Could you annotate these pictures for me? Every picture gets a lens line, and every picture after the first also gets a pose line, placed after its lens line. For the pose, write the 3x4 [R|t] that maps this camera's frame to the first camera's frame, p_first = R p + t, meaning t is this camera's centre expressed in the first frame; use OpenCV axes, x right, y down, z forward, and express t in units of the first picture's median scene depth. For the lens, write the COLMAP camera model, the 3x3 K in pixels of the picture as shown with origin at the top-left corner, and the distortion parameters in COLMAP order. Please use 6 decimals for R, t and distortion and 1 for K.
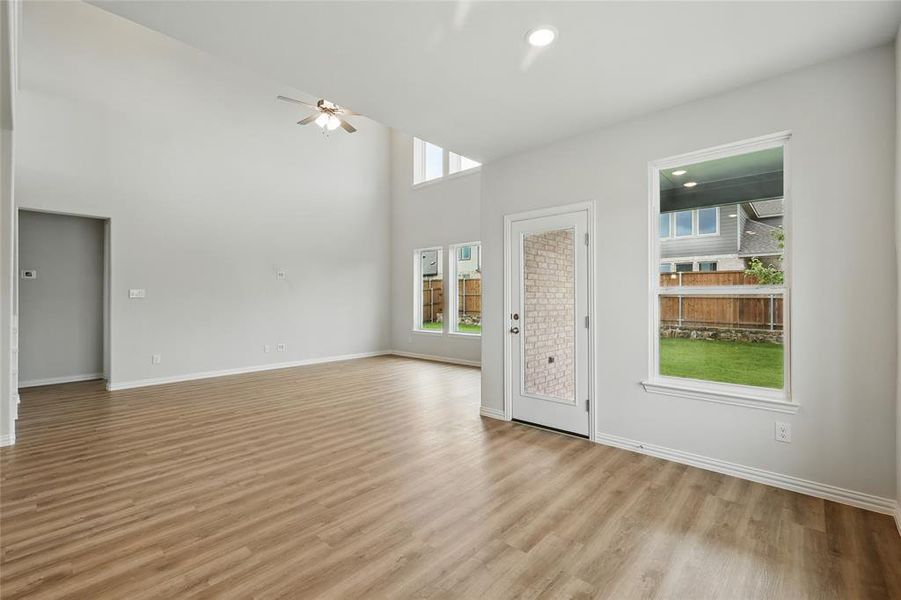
lens RADIAL K [[393.7, 0, 452.1], [0, 393.7, 297.5], [0, 0, 1]] dist [0.006841, -0.001521]
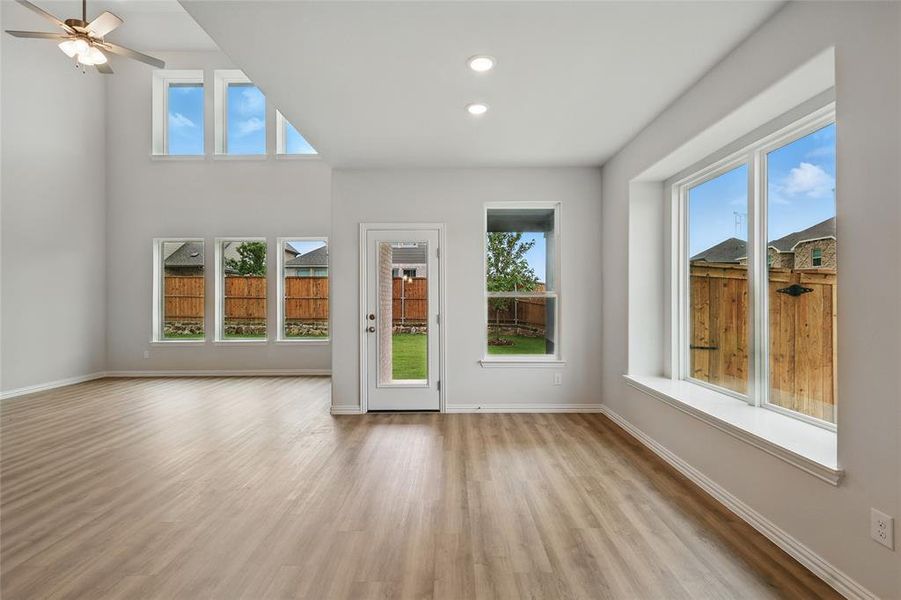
lens RADIAL K [[407.3, 0, 452.0], [0, 407.3, 299.9], [0, 0, 1]] dist [0.007273, -0.002004]
pose [[0.740766, -0.001336, 0.671762, -0.431754], [-0.000378, 0.999997, 0.002406, -0.001676], [-0.671763, -0.002036, 0.740763, 0.009006]]
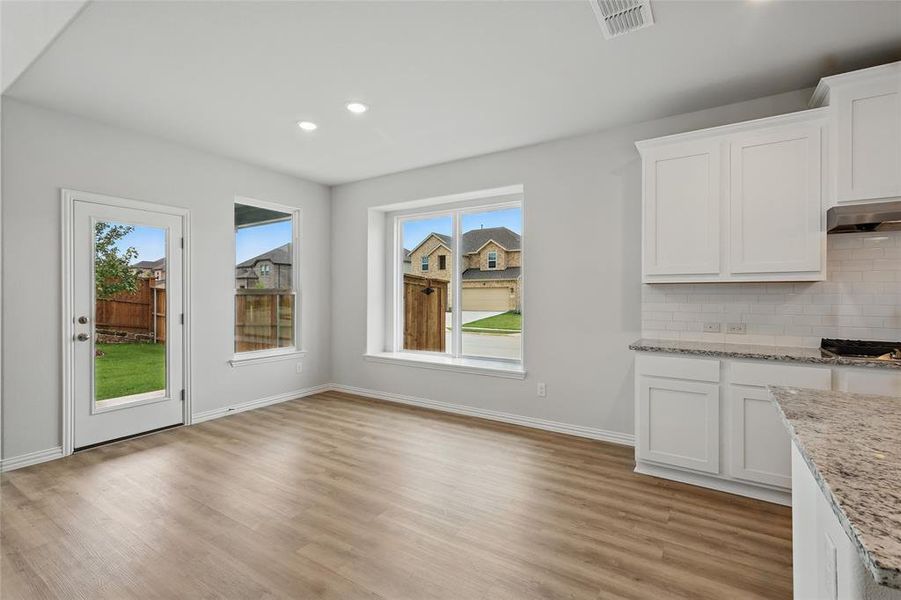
lens RADIAL K [[407.3, 0, 449.1], [0, 407.3, 298.3], [0, 0, 1]] dist [0.007273, -0.002004]
pose [[-0.161792, -0.003373, 0.986819, -0.776355], [-0.003409, 0.999990, 0.002859, -0.000165], [-0.986819, -0.002902, -0.161802, 0.393866]]
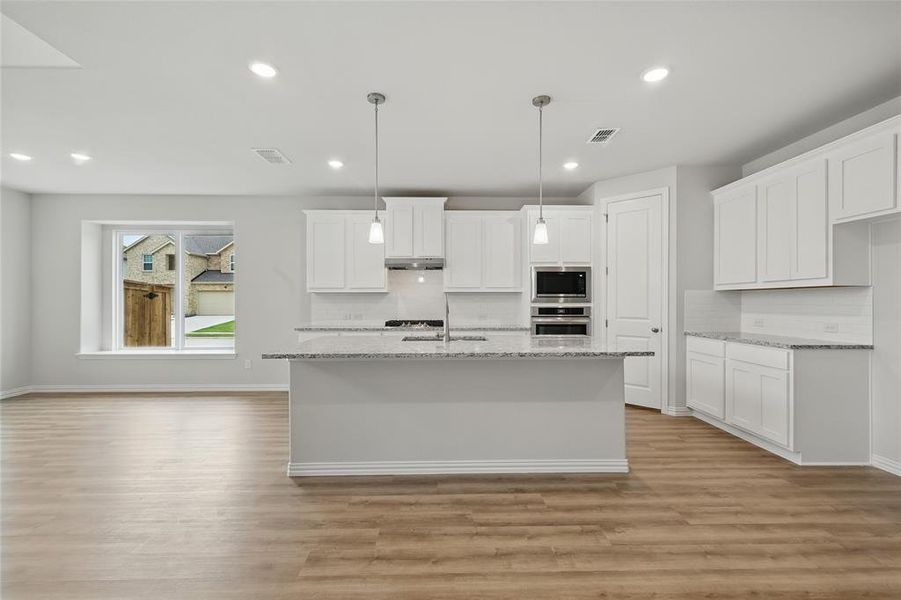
lens RADIAL K [[393.7, 0, 448.6], [0, 393.7, 299.3], [0, 0, 1]] dist [0.006841, -0.001521]
pose [[-0.685005, 0.003612, 0.728529, -1.325320], [-0.000232, 0.999987, -0.005176, 0.000541], [-0.728538, -0.003715, -0.684995, 0.451198]]
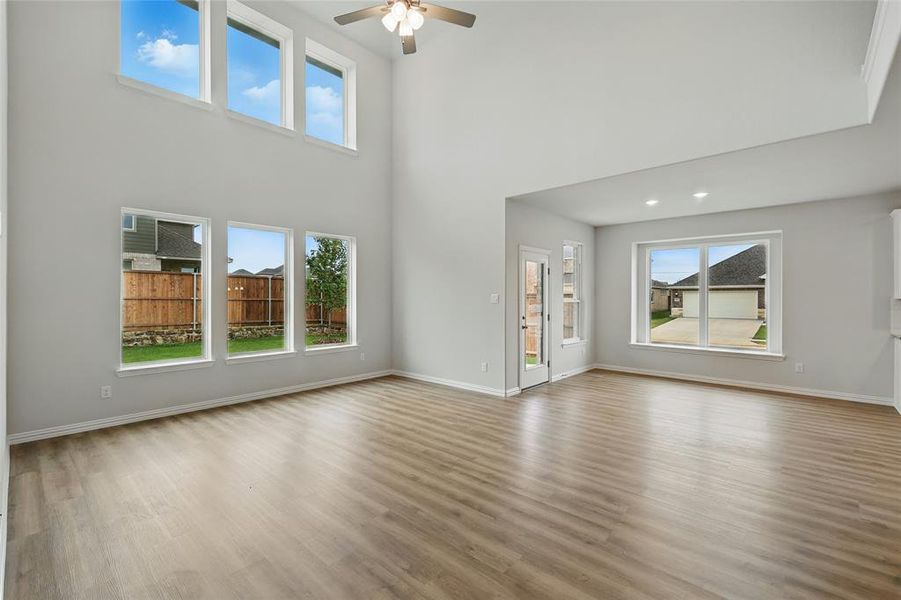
lens RADIAL K [[393.7, 0, 449.8], [0, 393.7, 299.7], [0, 0, 1]] dist [0.006841, -0.001521]
pose [[0.005324, -0.001240, 0.999985, -1.264199], [-0.006658, 0.999977, 0.001275, -0.016238], [-0.999964, -0.006664, 0.005316, 1.250620]]
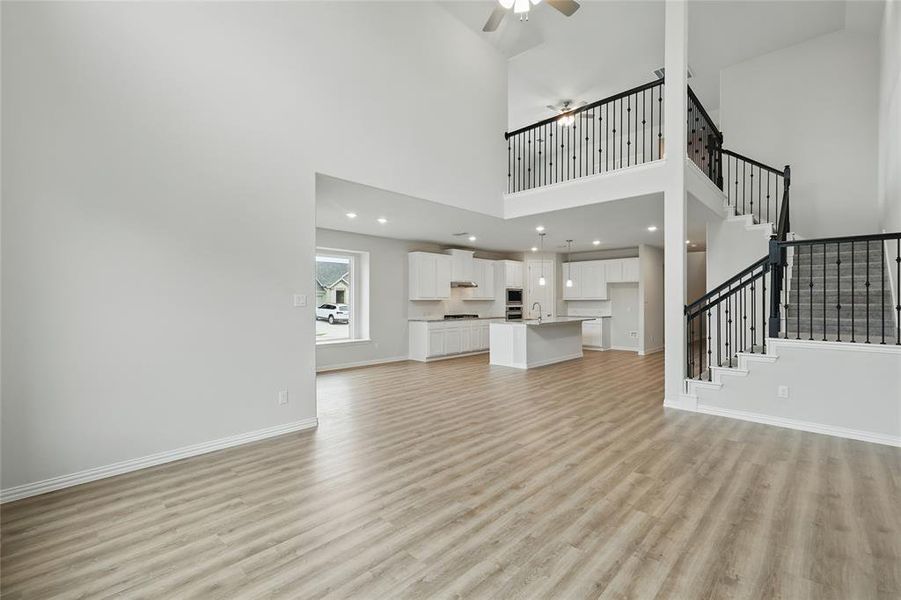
lens RADIAL K [[407.3, 0, 453.4], [0, 407.3, 287.0], [0, 0, 1]] dist [0.007273, -0.002004]
pose [[-0.999799, 0.002625, 0.019873, -0.309264], [0.001842, 0.999224, -0.039349, -0.009519], [-0.019961, -0.039305, -0.999028, 2.158928]]
